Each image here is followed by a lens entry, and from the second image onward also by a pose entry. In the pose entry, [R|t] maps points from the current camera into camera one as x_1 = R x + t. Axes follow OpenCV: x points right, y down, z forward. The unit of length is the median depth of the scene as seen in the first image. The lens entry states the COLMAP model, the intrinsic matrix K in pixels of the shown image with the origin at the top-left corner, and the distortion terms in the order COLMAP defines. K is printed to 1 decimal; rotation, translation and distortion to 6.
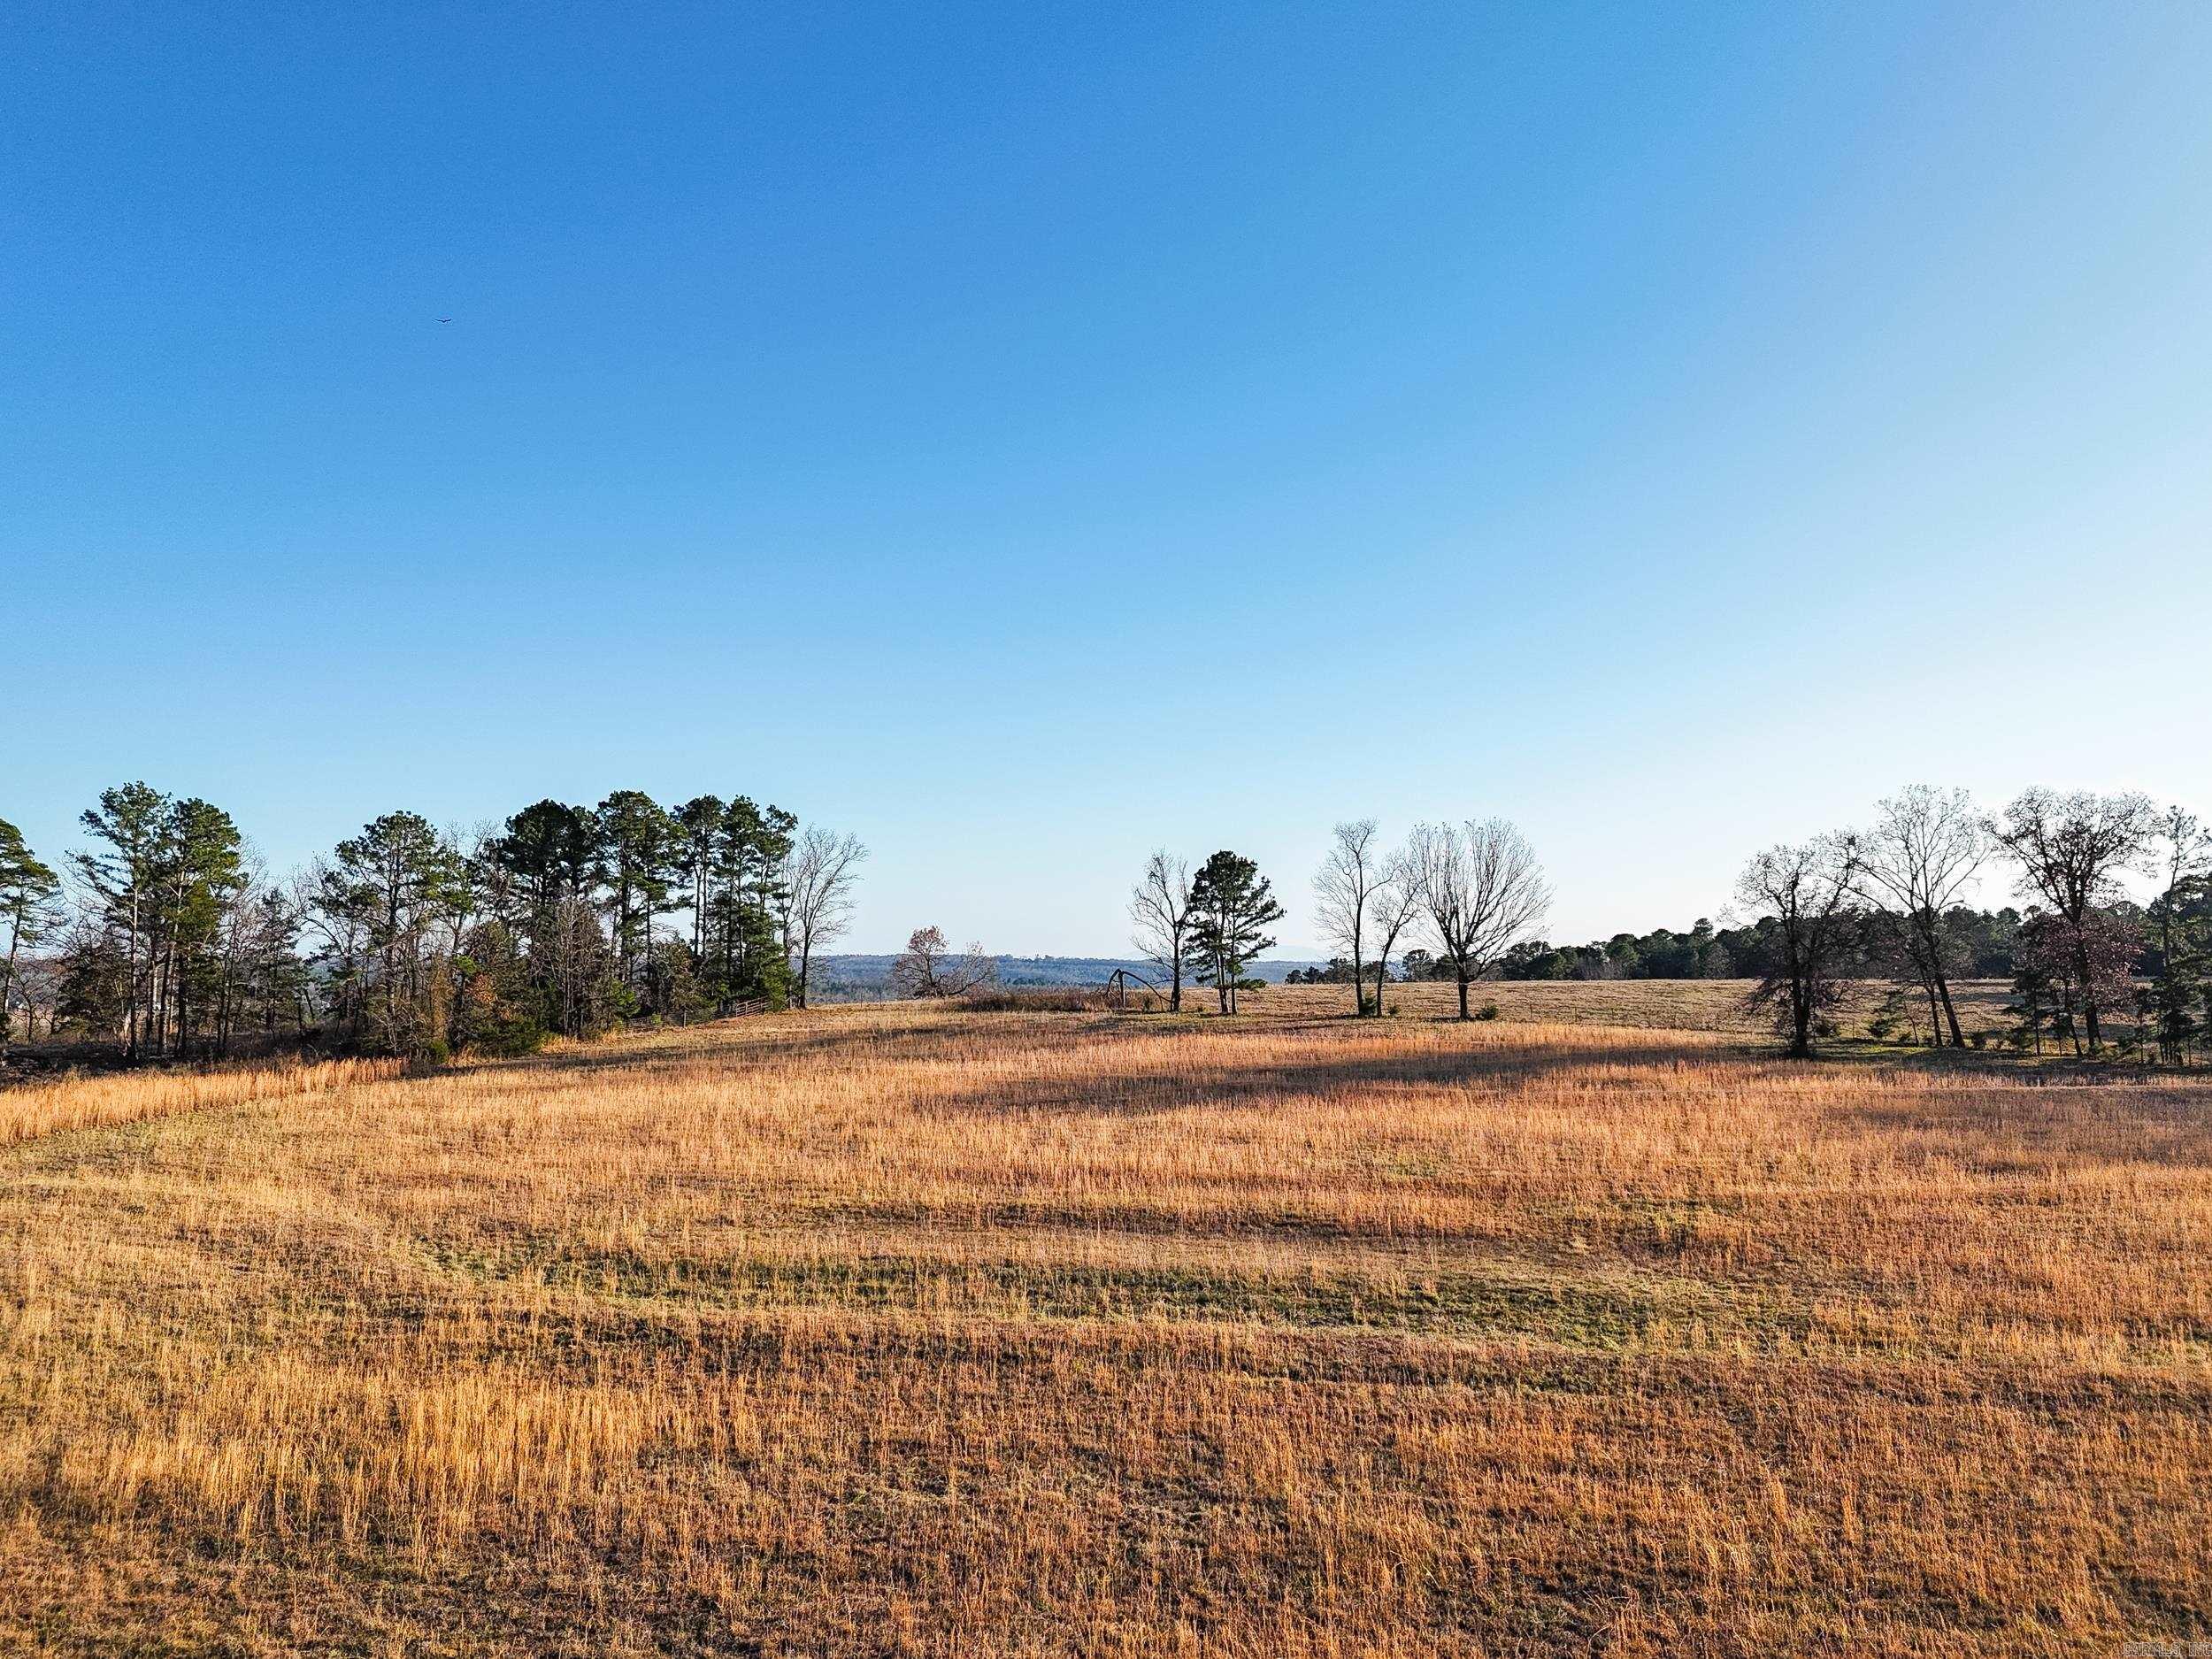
lens RADIAL K [[1551.8, 0, 1104.8], [0, 1551.8, 824.4], [0, 0, 1]] dist [0.025949, -0.007591]
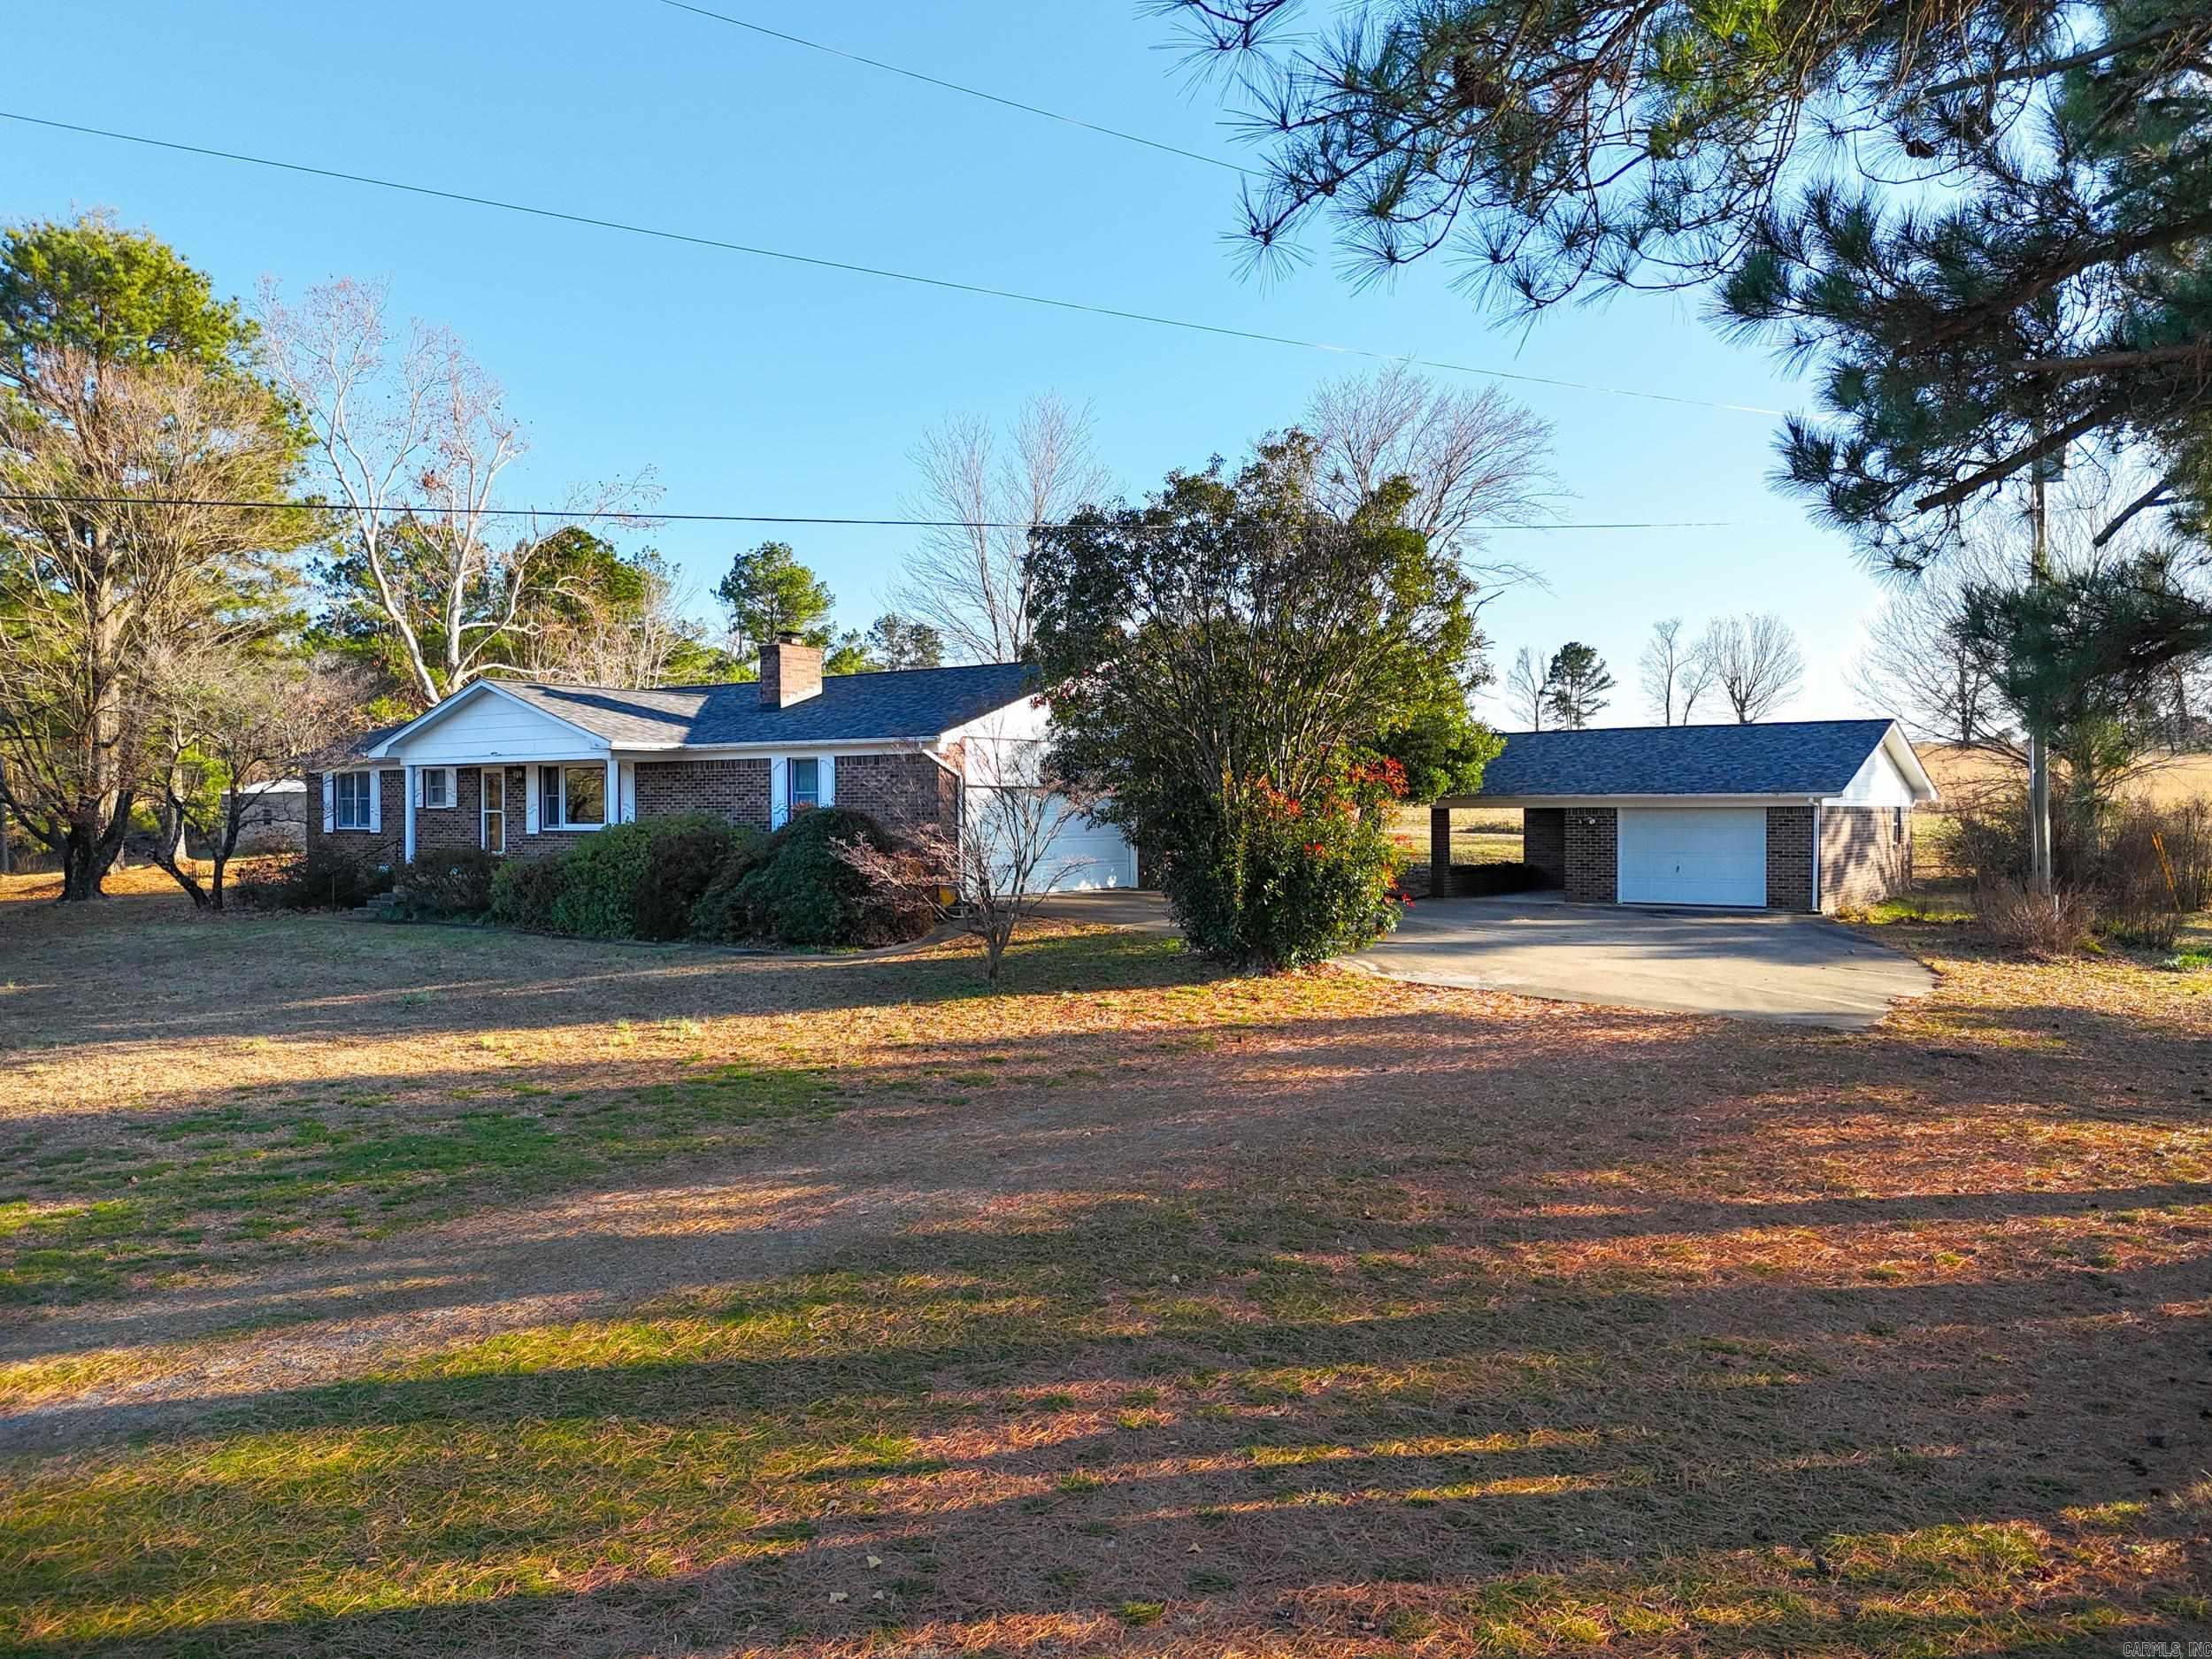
lens RADIAL K [[1551.8, 0, 1106.9], [0, 1551.8, 836.6], [0, 0, 1]] dist [0.025949, -0.007591]
pose [[0.982445, -0.001434, -0.186549, -0.081902], [0.019871, 0.995086, 0.097000, 0.049052], [0.185494, -0.099004, 0.977645, -0.537638]]
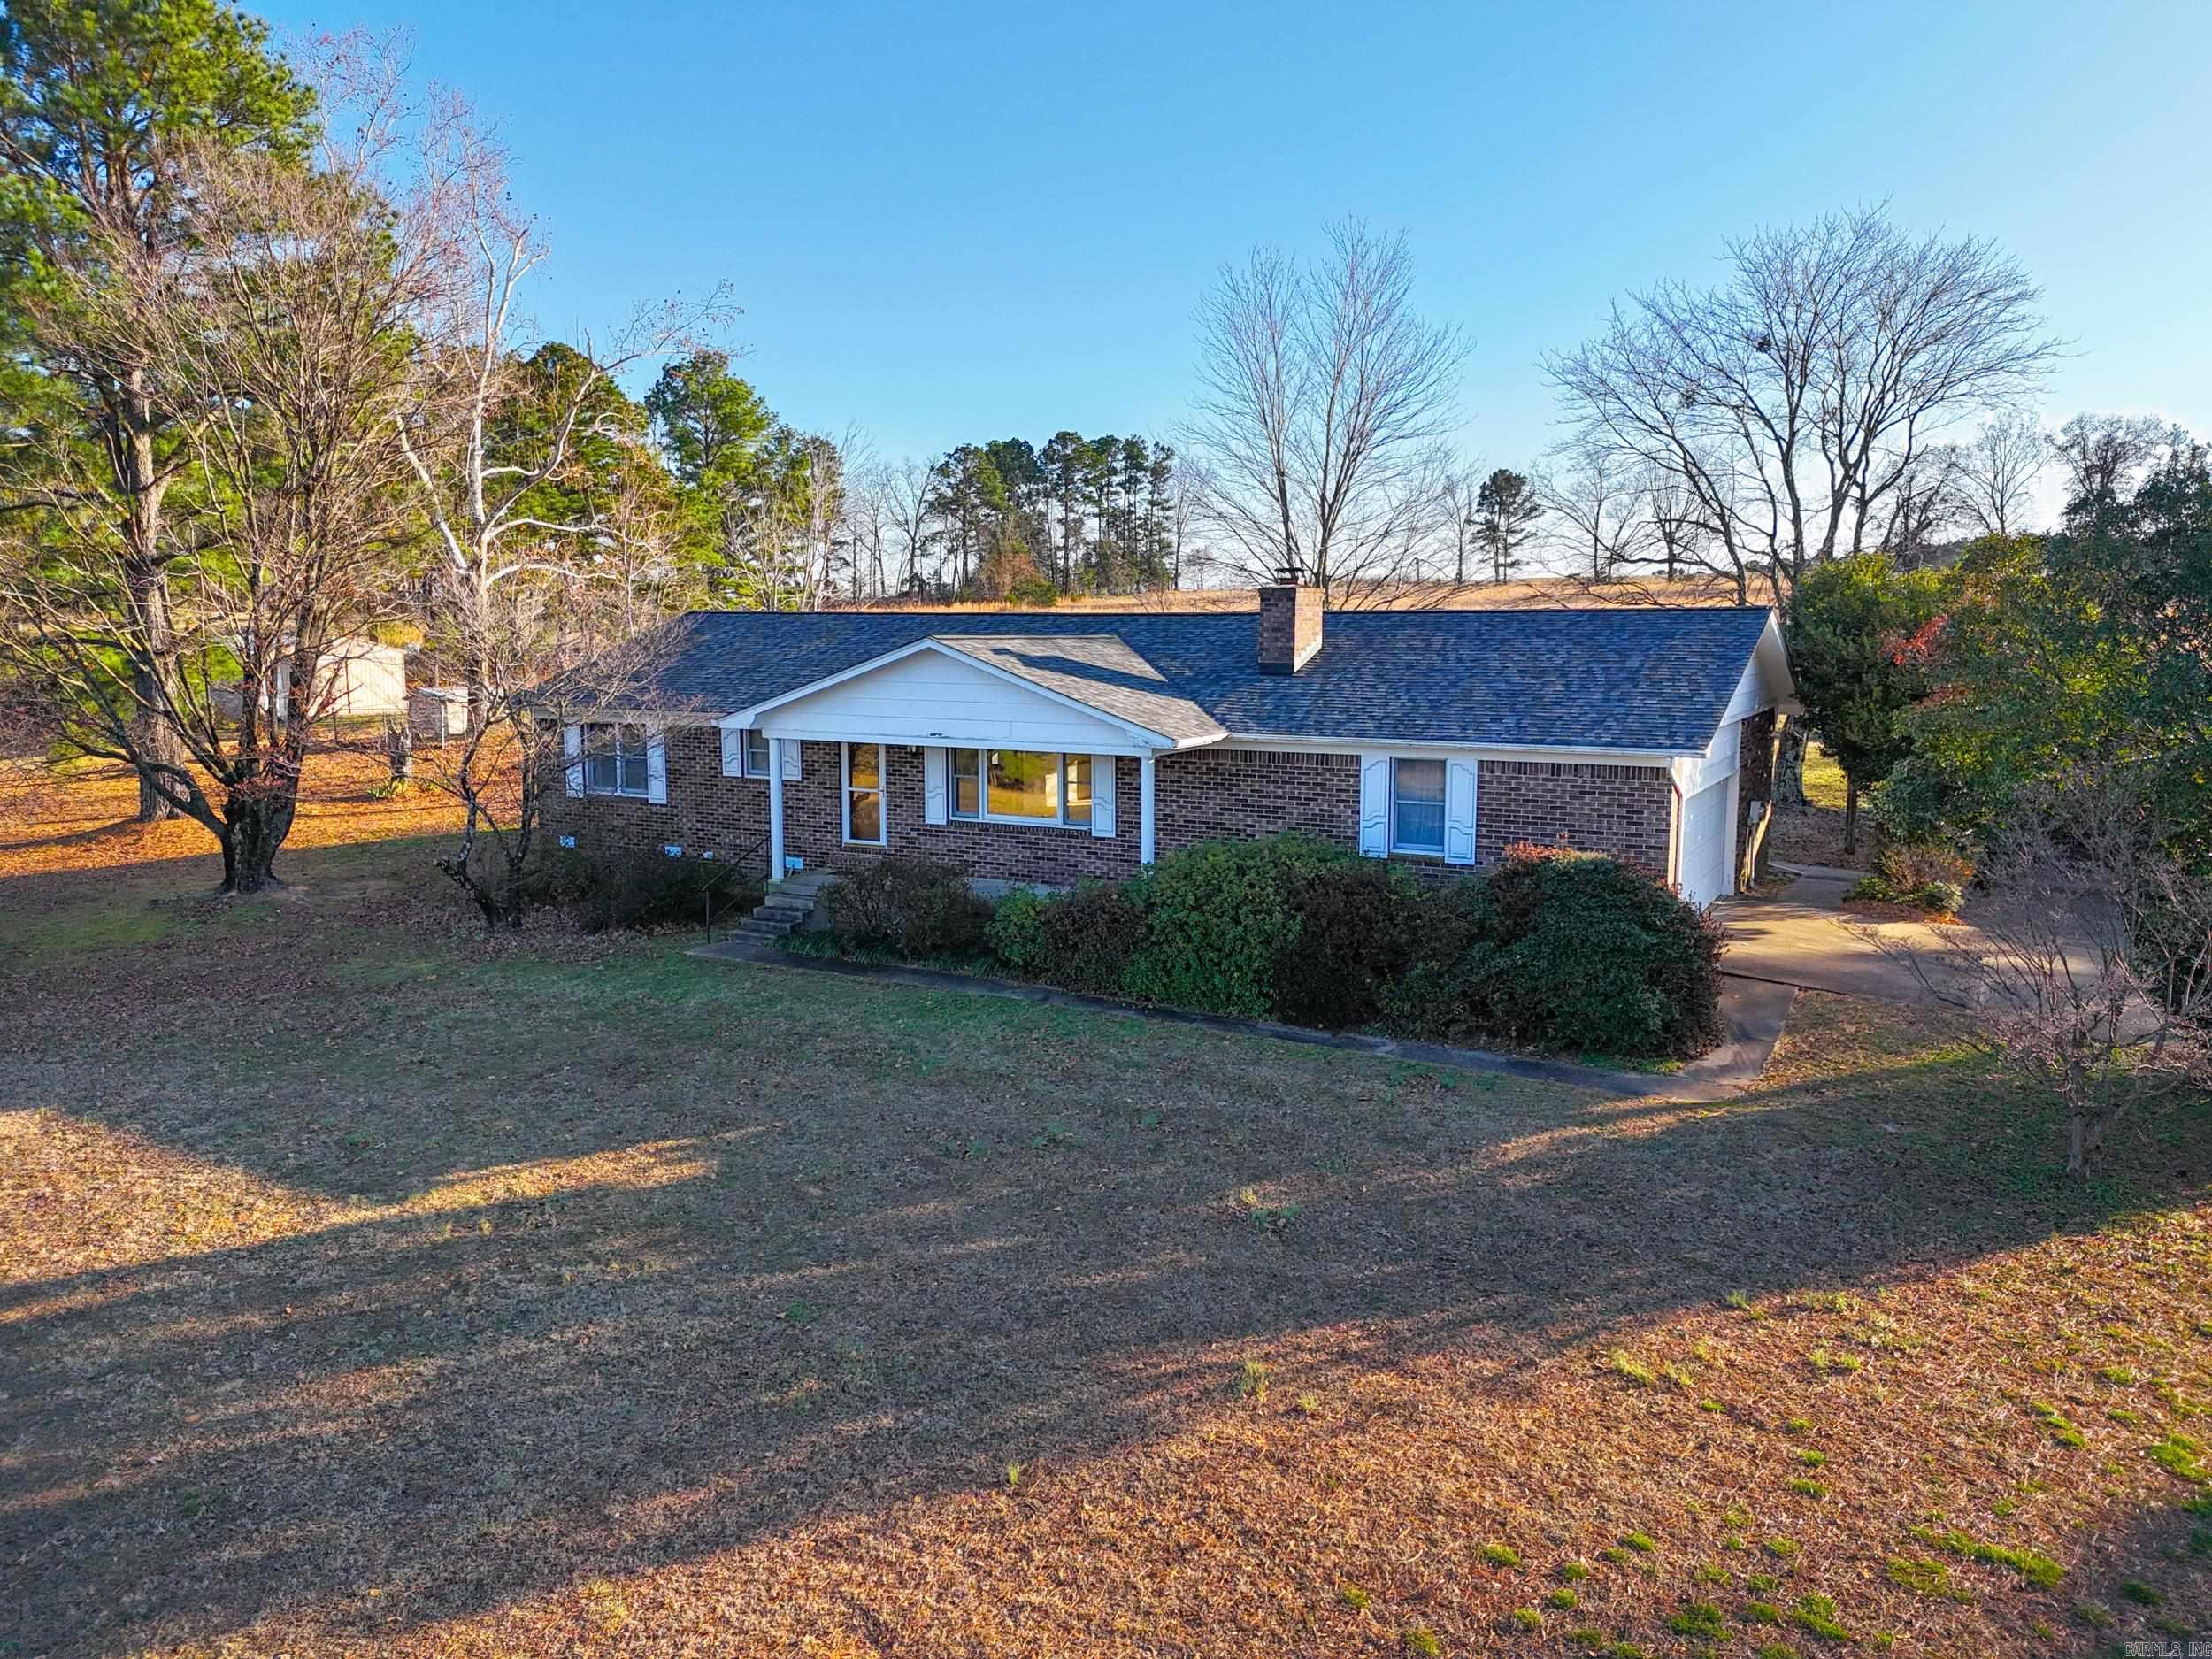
lens RADIAL K [[1551.8, 0, 1098.5], [0, 1551.8, 827.7], [0, 0, 1]] dist [0.025949, -0.007591]
pose [[0.997895, 0.008660, -0.064273, -0.200957], [0.005475, 0.976257, 0.216545, 0.027131], [0.064623, -0.216441, 0.974155, -0.491640]]
